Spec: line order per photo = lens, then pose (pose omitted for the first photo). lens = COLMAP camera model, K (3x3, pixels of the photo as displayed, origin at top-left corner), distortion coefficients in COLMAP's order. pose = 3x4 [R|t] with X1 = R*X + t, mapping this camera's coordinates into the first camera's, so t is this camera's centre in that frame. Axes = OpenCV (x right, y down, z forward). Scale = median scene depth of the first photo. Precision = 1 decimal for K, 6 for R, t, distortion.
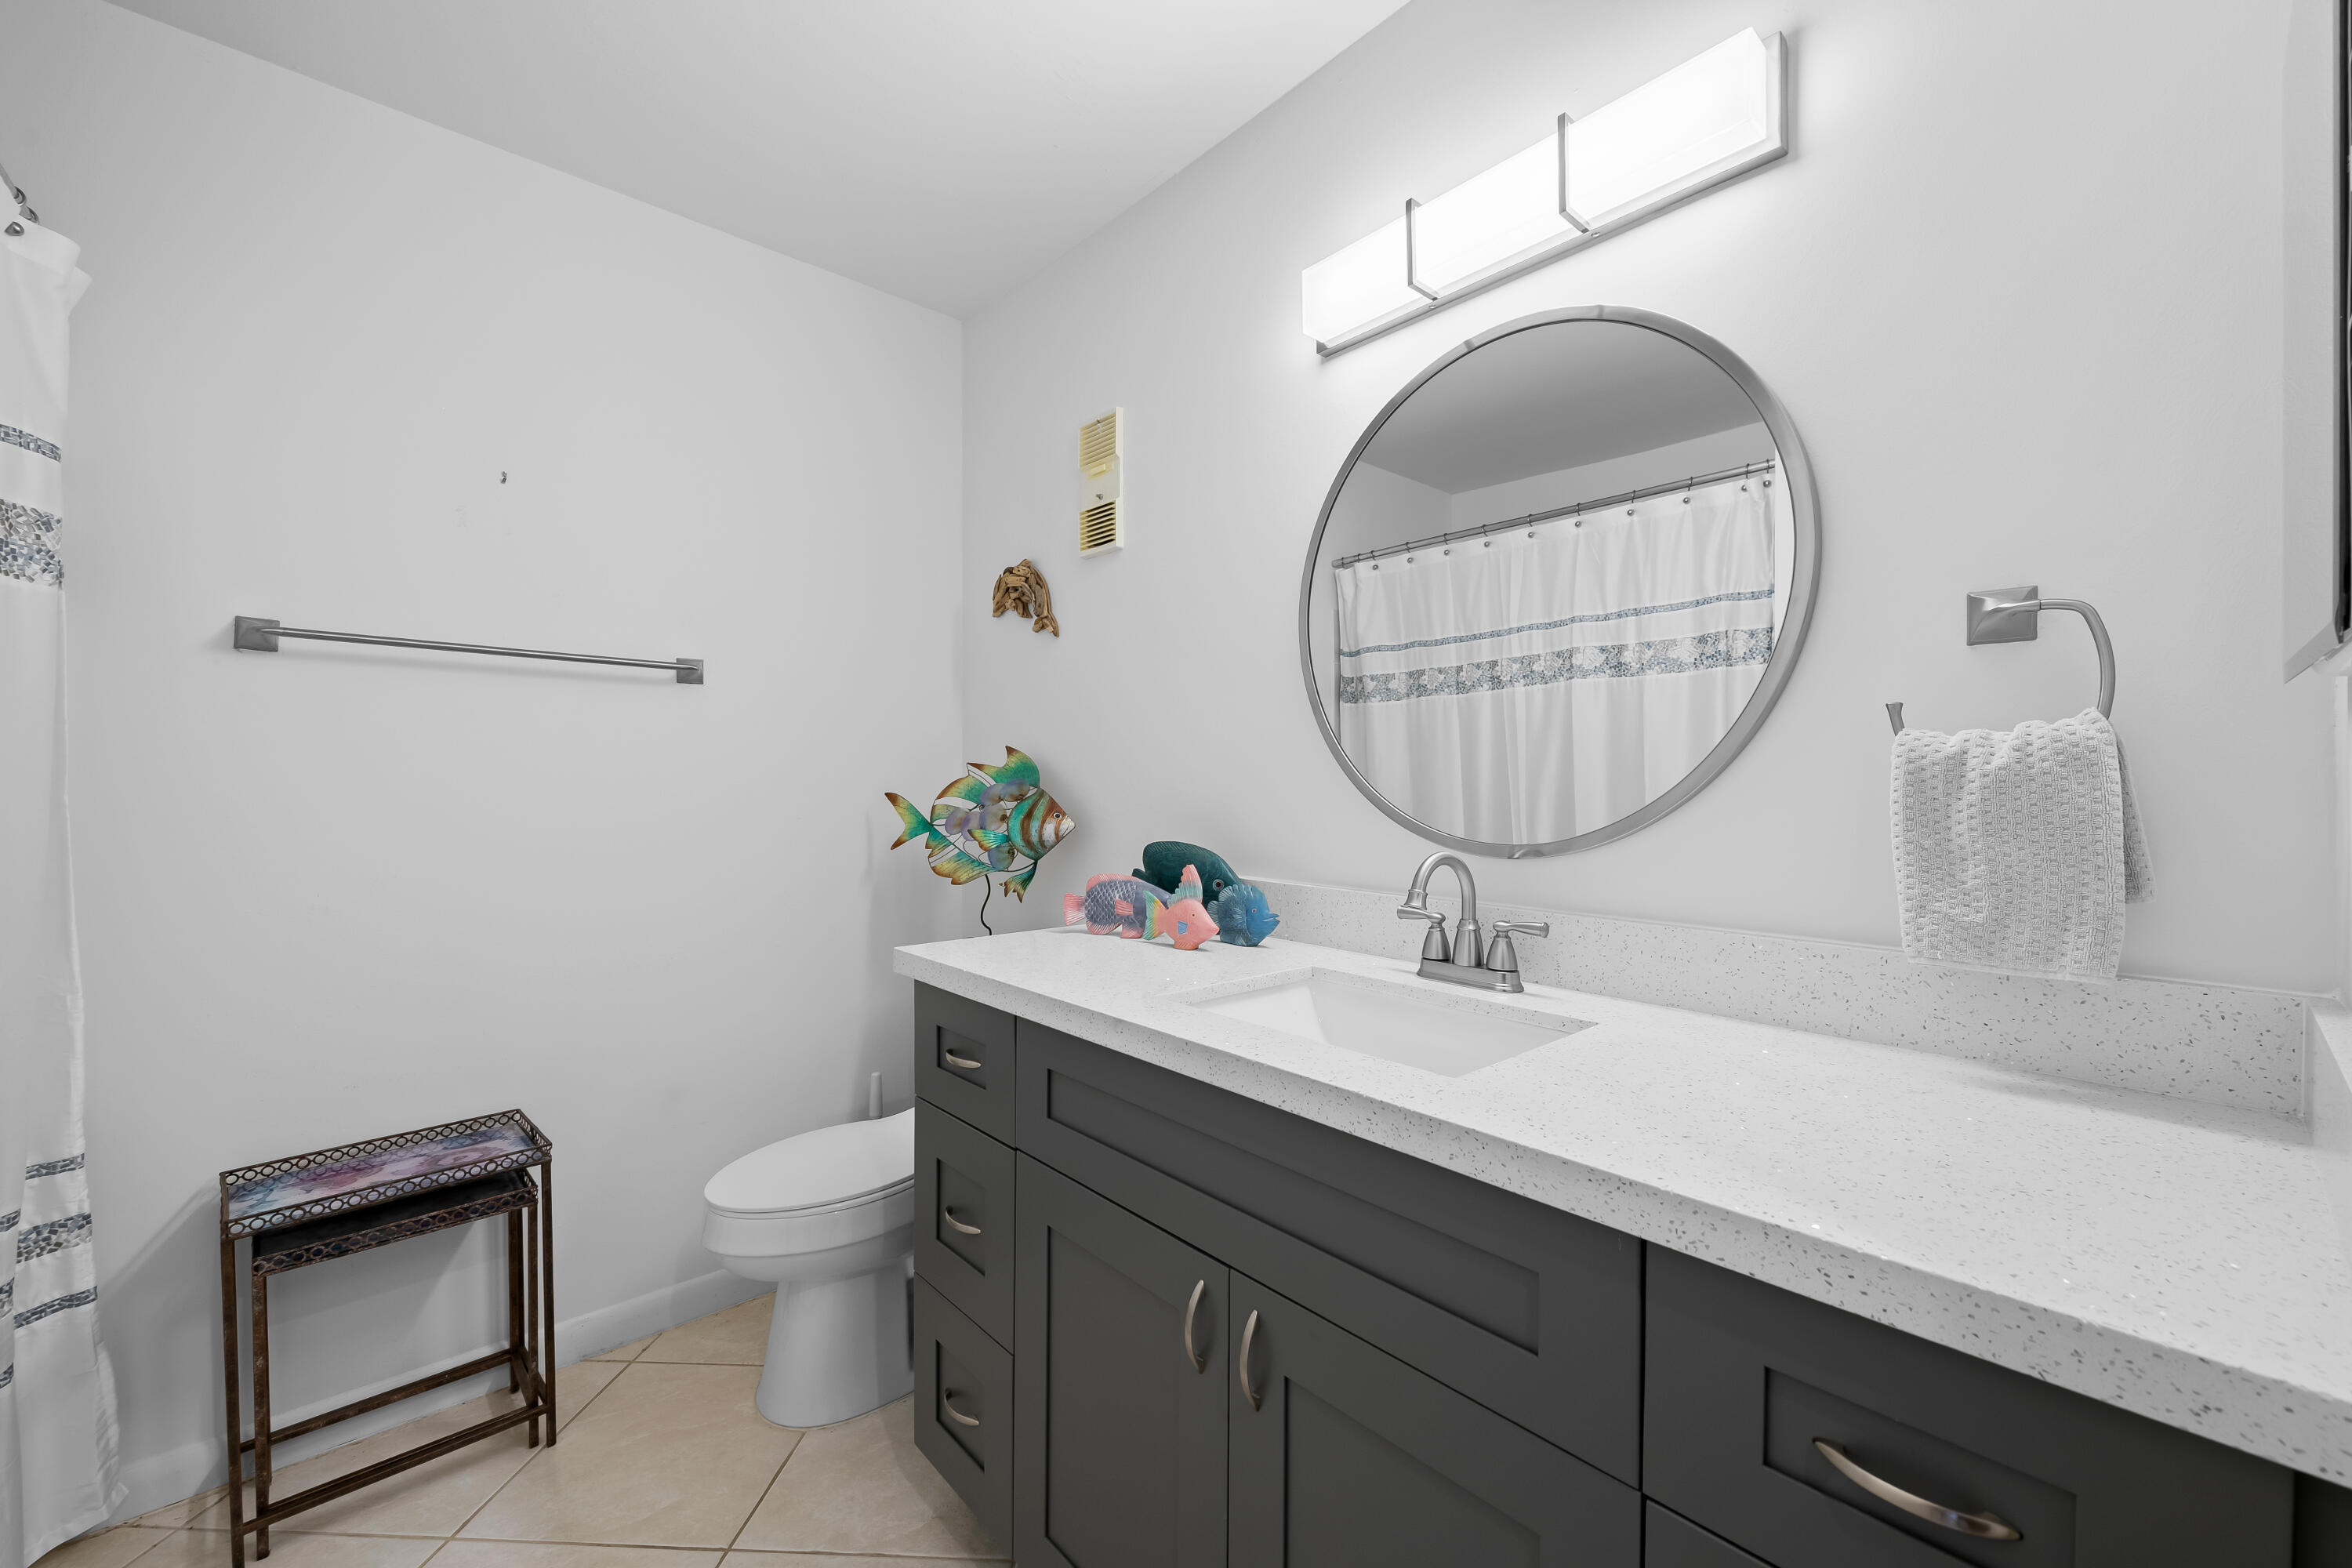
lens RADIAL K [[933.5, 0, 1210.5], [0, 933.5, 780.7], [0, 0, 1]] dist [0.000155, -0.002402]
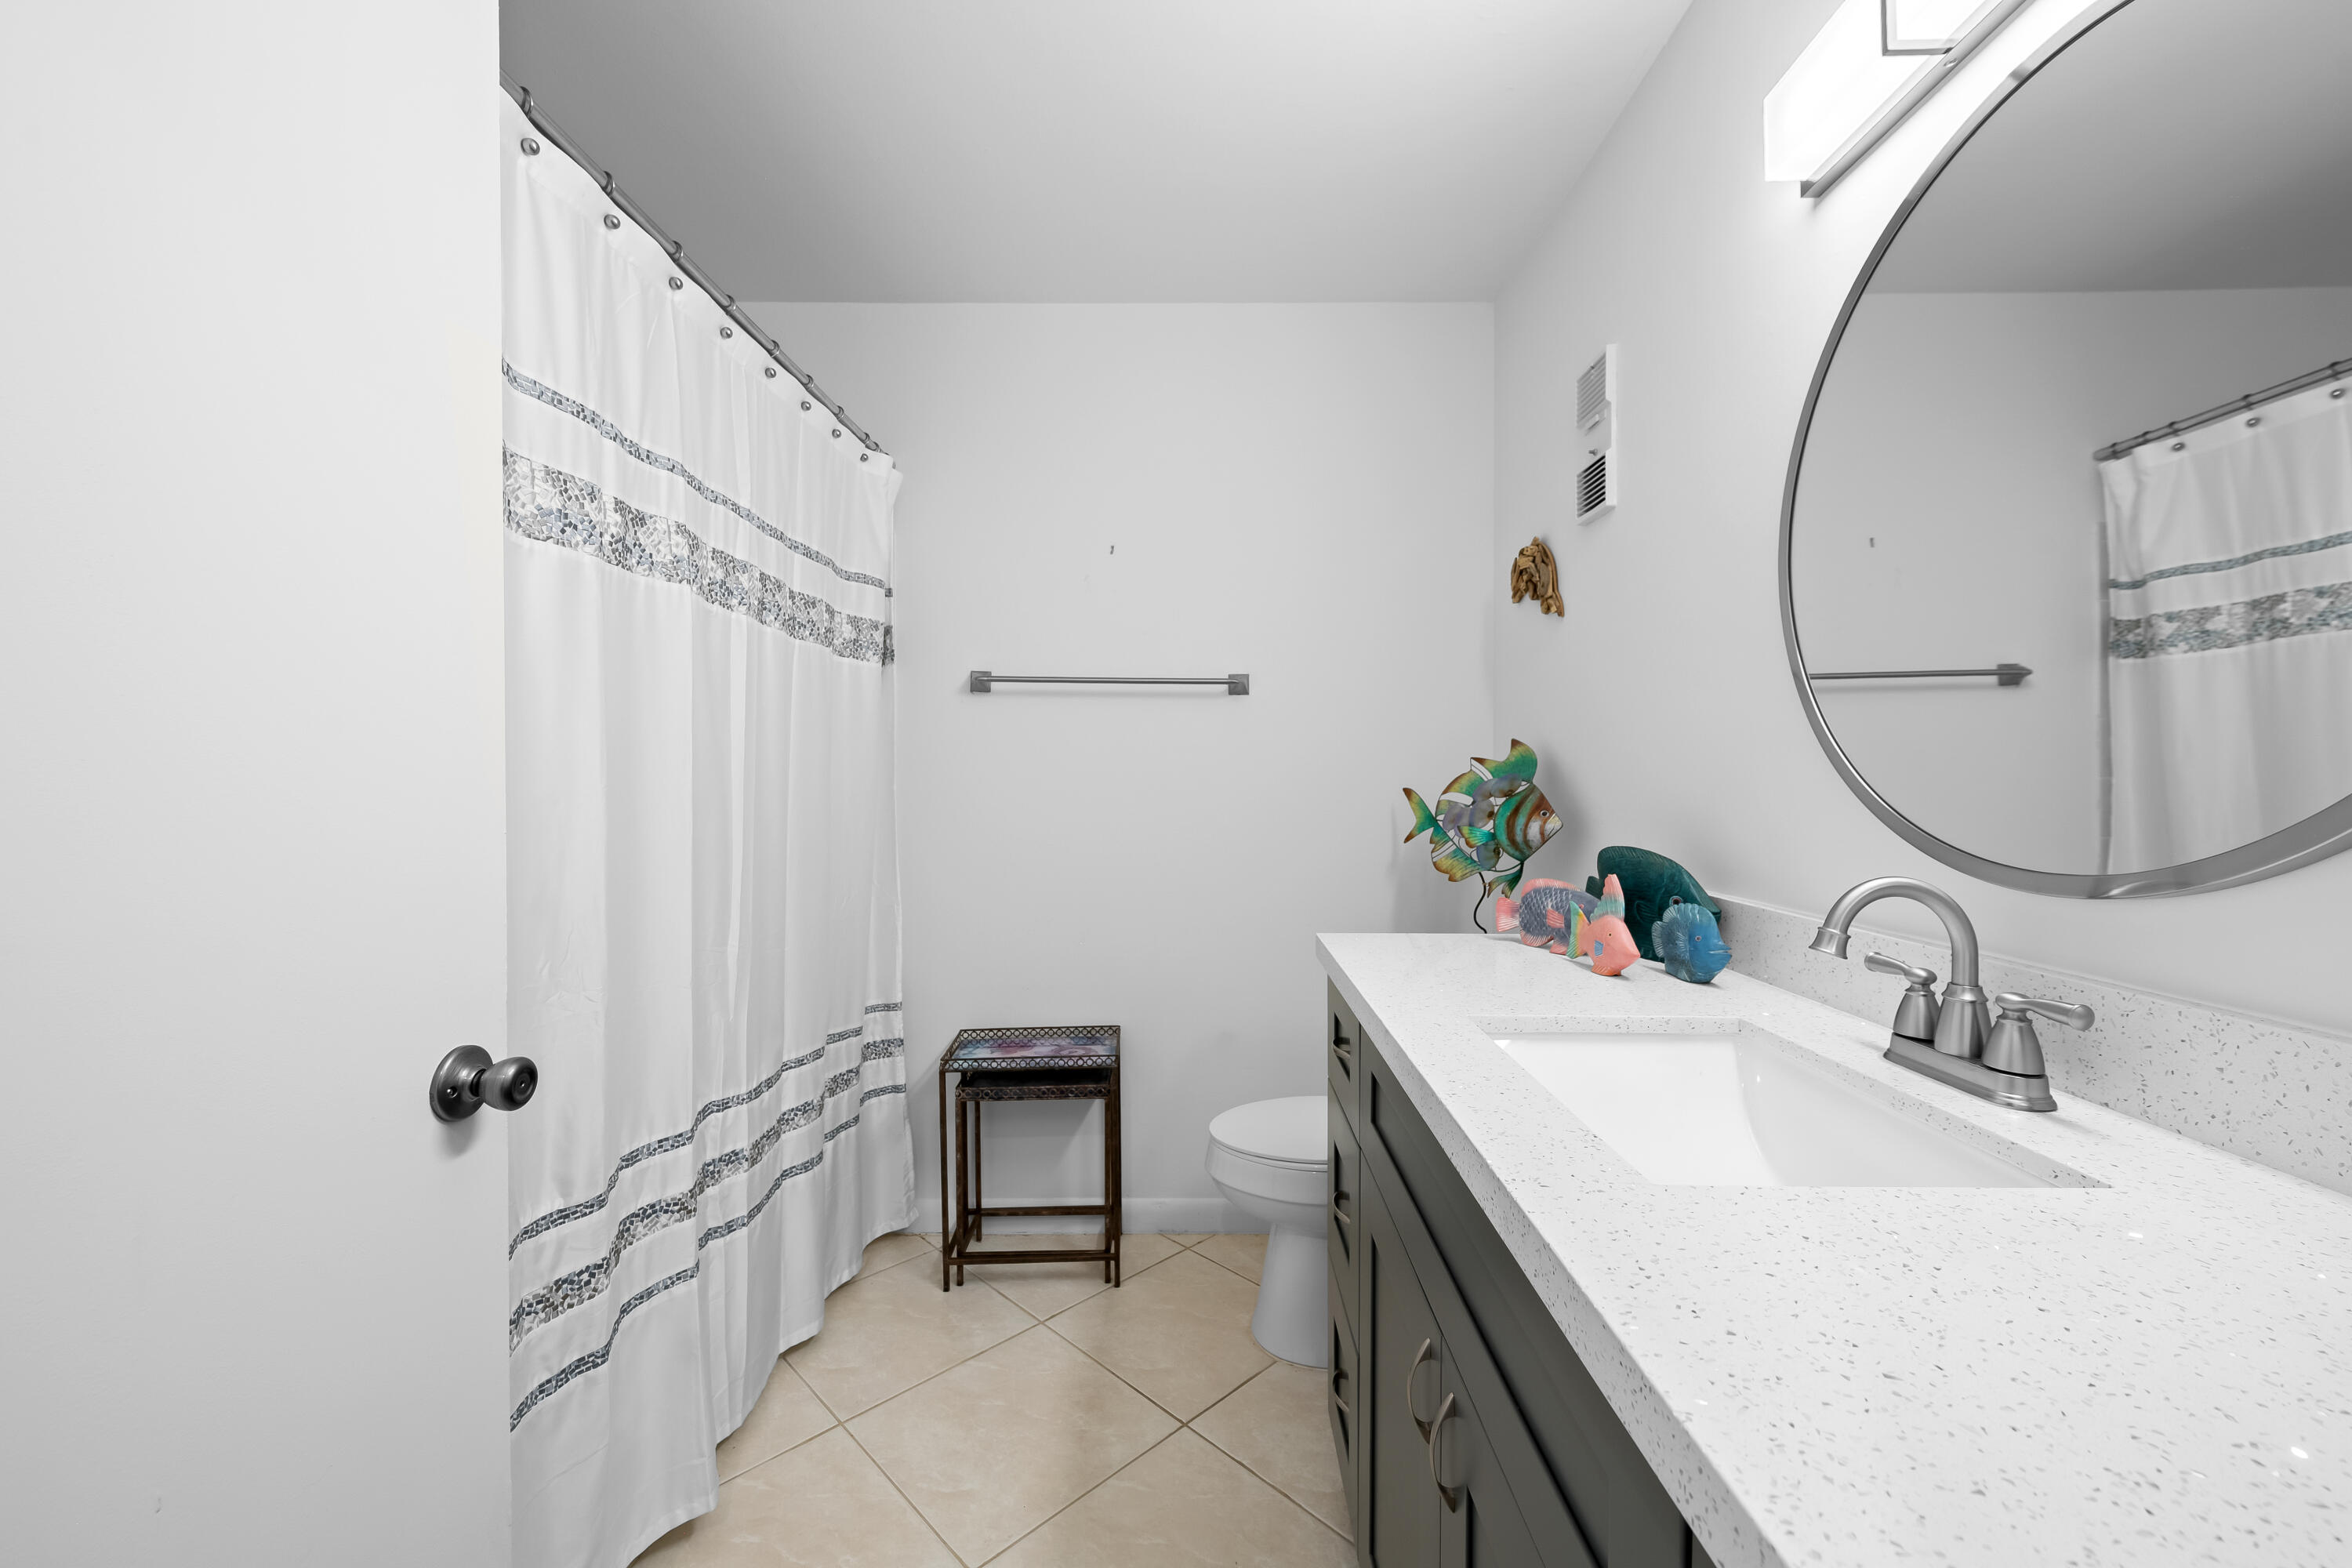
lens RADIAL K [[933.5, 0, 1213.0], [0, 933.5, 776.8], [0, 0, 1]] dist [0.000155, -0.002402]
pose [[0.725595, -0.003998, -0.688110, 0.282240], [0.002552, 0.999992, -0.003119, 0.004388], [0.688117, 0.000507, 0.725600, 0.140043]]
